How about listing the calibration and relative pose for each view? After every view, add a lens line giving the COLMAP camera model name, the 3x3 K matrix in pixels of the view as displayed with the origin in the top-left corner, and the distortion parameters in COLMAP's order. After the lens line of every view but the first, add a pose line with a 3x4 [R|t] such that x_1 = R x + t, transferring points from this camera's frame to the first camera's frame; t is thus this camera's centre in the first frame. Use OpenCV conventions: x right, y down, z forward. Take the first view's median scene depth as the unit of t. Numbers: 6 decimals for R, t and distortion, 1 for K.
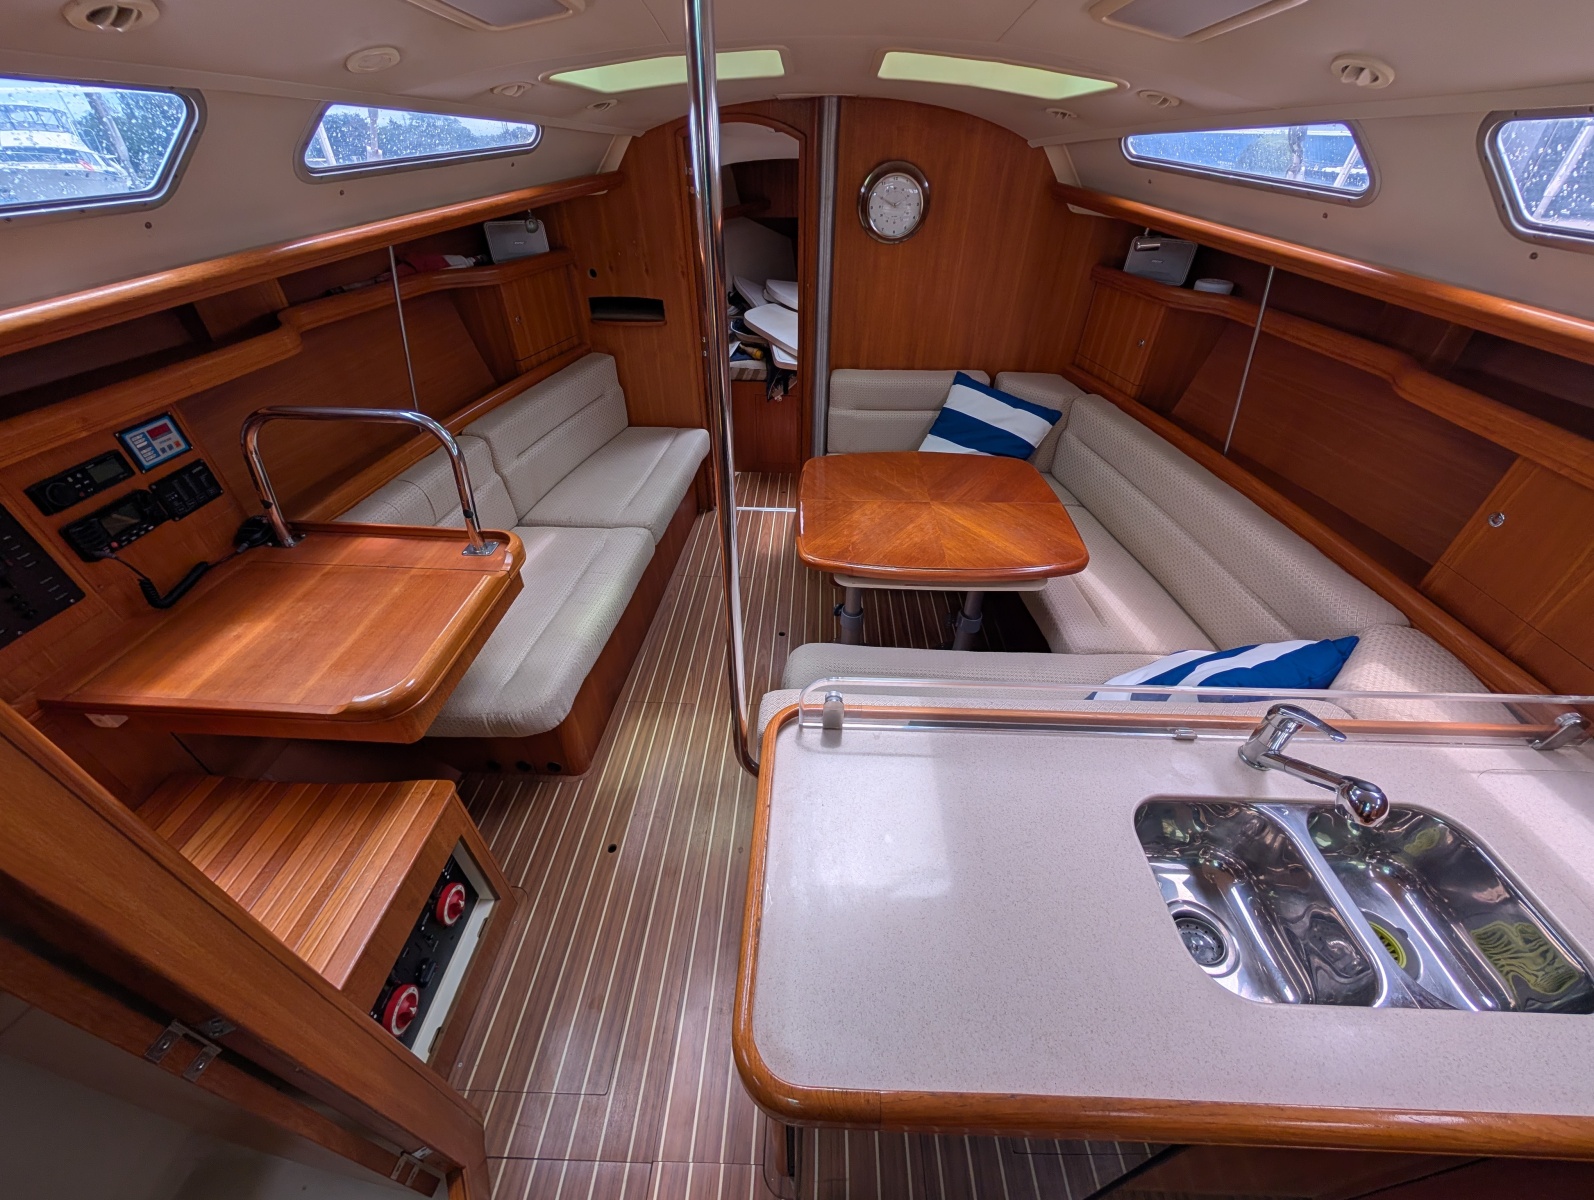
lens RADIAL K [[607.5, 0, 802.3], [0, 607.5, 599.6], [0, 0, 1]] dist [0.000915, 0.000434]
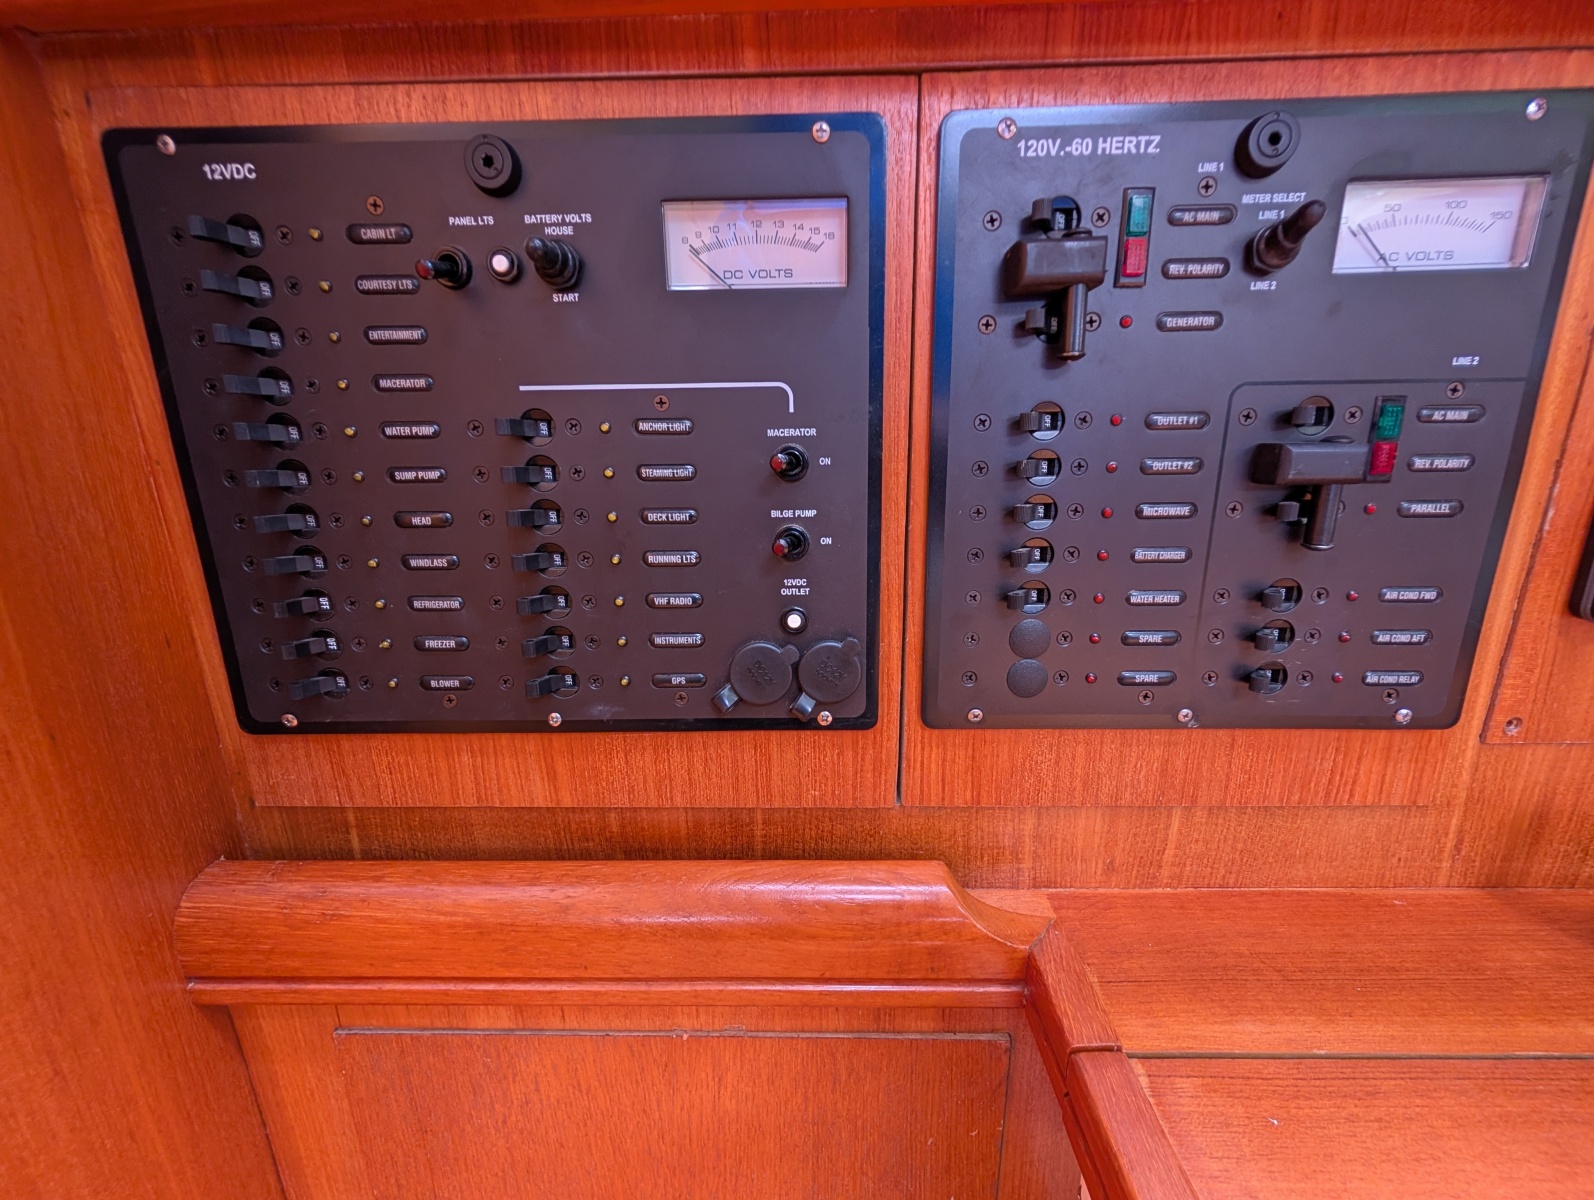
lens RADIAL K [[641.0, 0, 795.4], [0, 641.0, 578.3], [0, 0, 1]] dist [-0.001138, 0.000849]
pose [[0.020261, 0.238394, -0.970957, -0.828747], [-0.602176, 0.778155, 0.178491, 0.047582], [0.798107, 0.581070, 0.159321, 0.632598]]
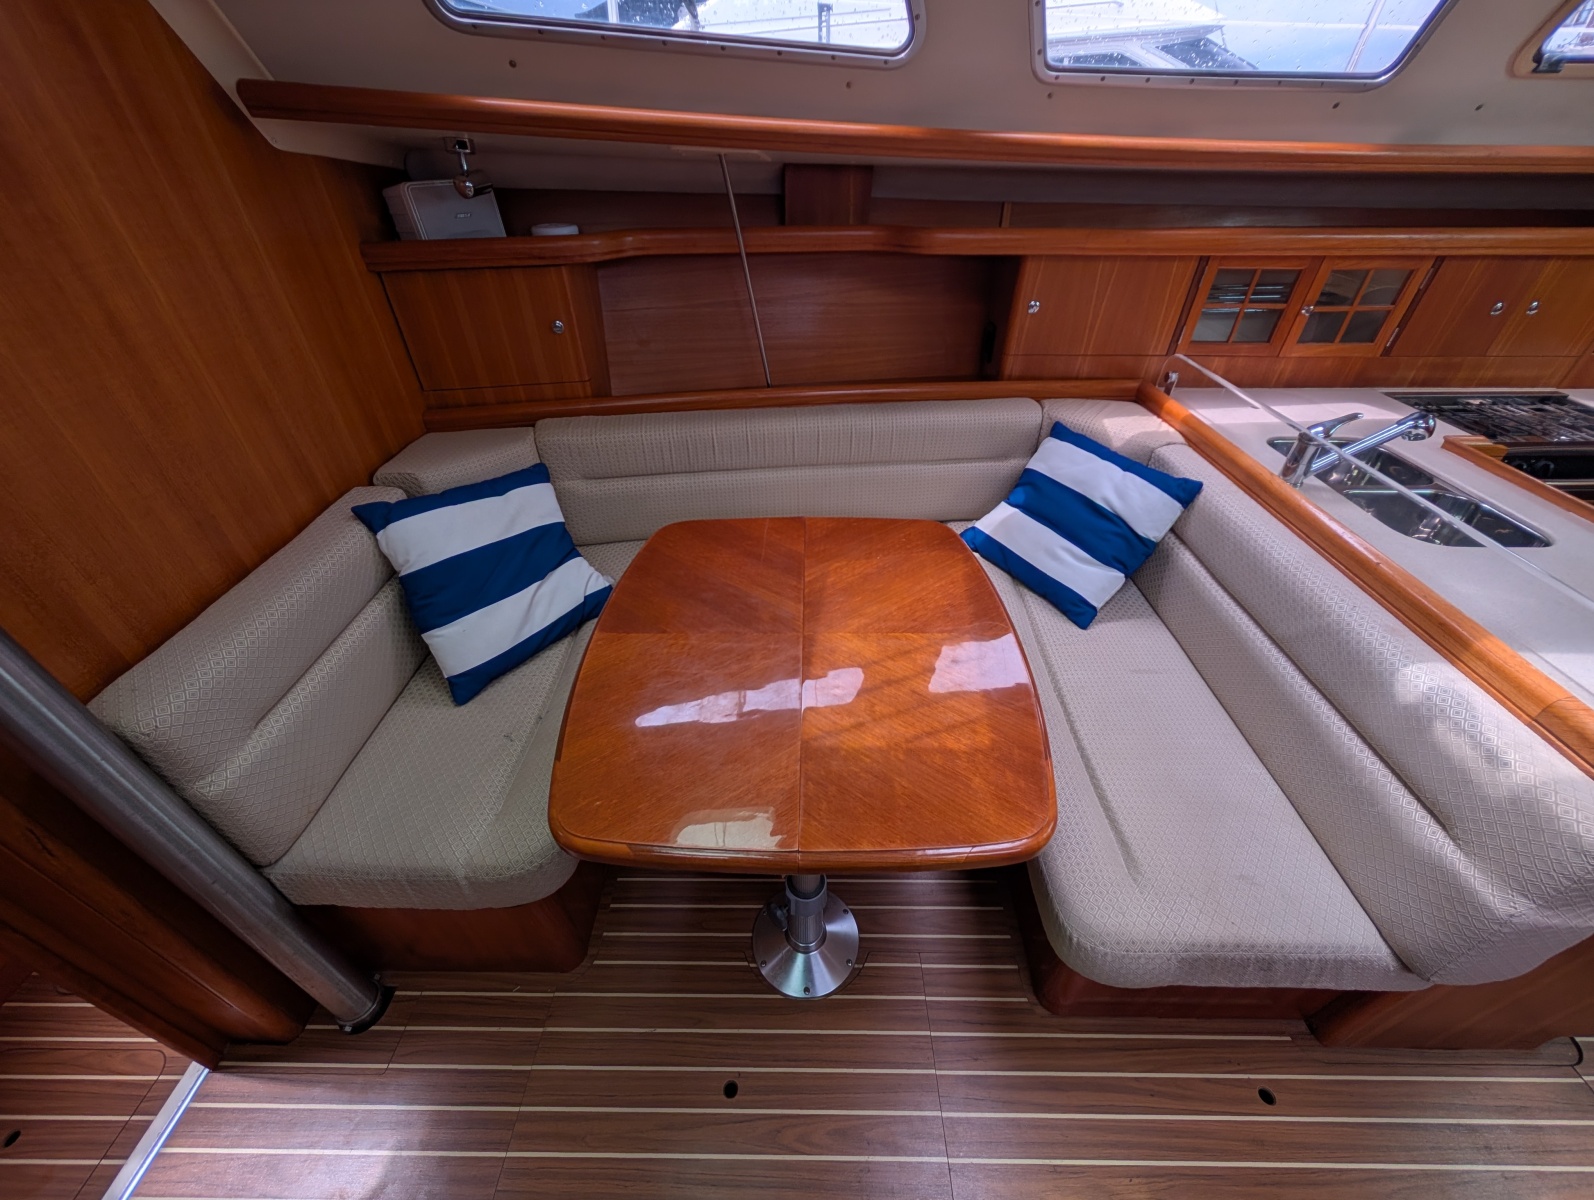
lens RADIAL K [[607.5, 0, 802.3], [0, 607.5, 599.6], [0, 0, 1]] dist [0.000915, 0.000434]
pose [[-0.027620, -0.615980, 0.787278, -0.301526], [0.617748, 0.608669, 0.497905, -0.644893], [-0.785891, 0.500091, 0.363709, 1.086131]]
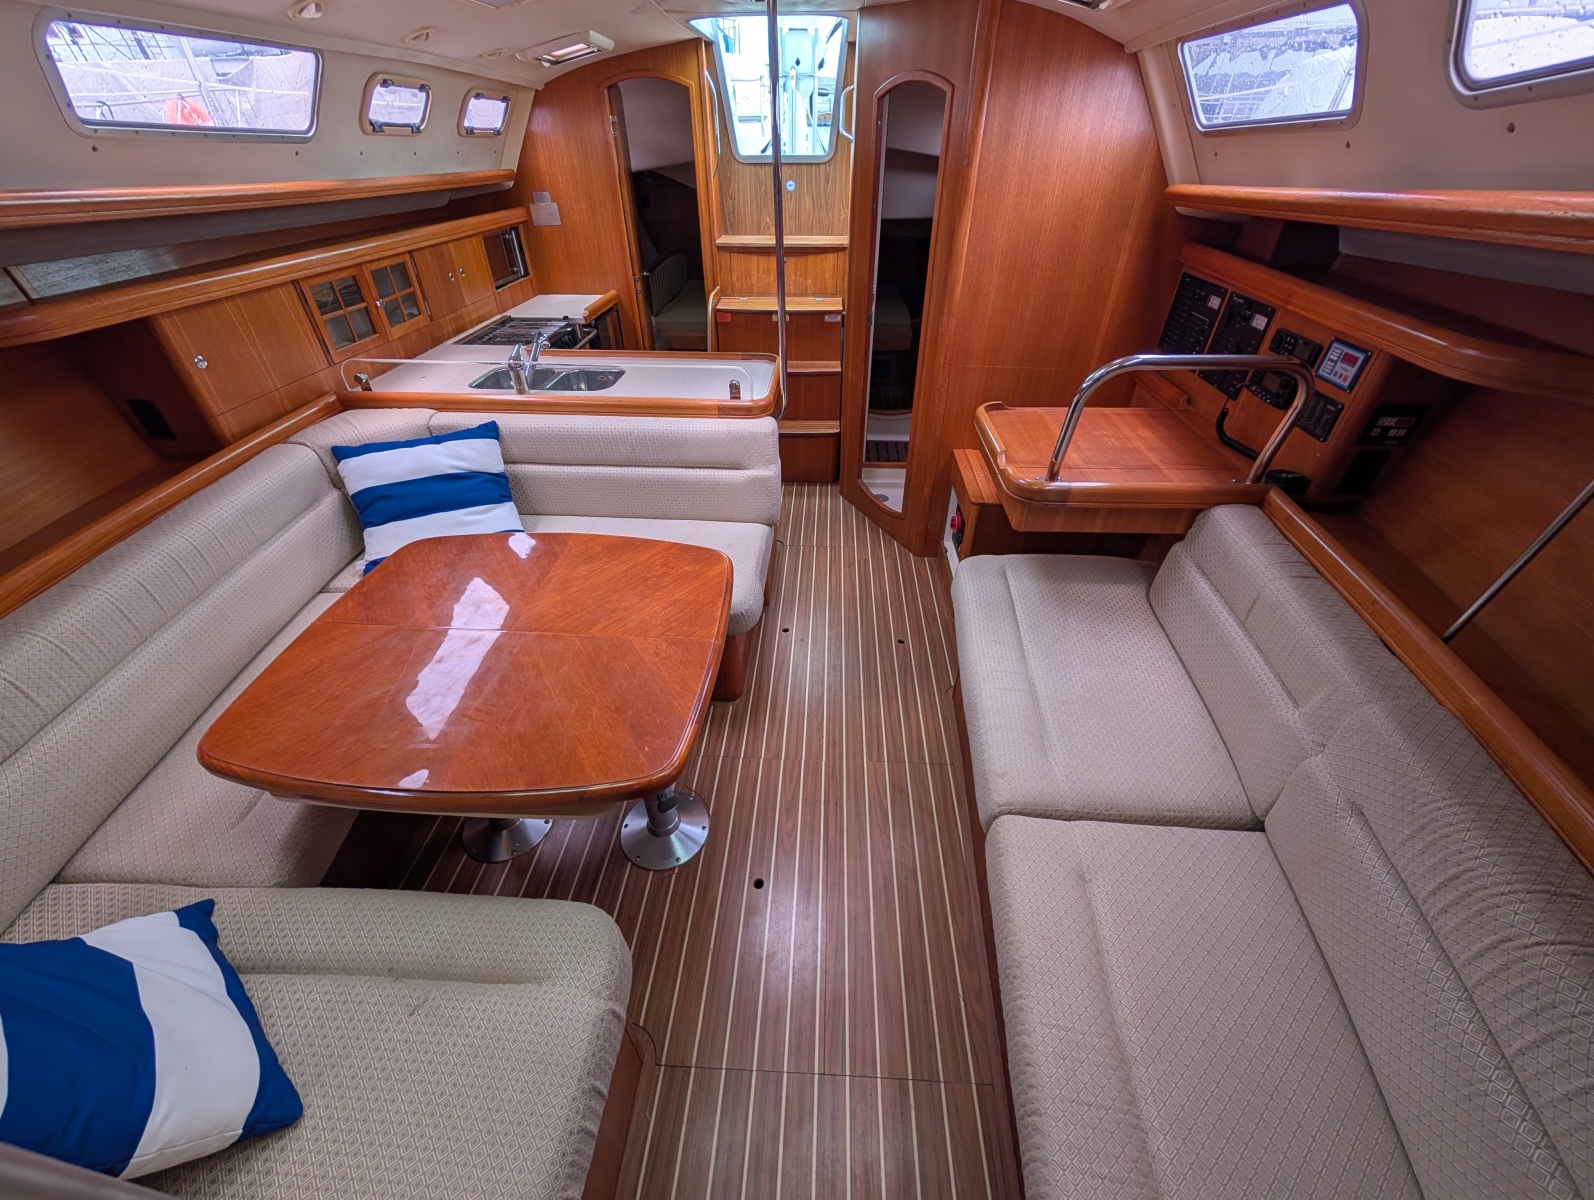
lens RADIAL K [[607.5, 0, 802.3], [0, 607.5, 599.6], [0, 0, 1]] dist [0.000915, 0.000434]
pose [[-0.999909, -0.013467, 0.000443, -0.129957], [-0.003006, 0.255043, 0.966925, -1.104415], [-0.013134, 0.966836, -0.255061, 1.580790]]
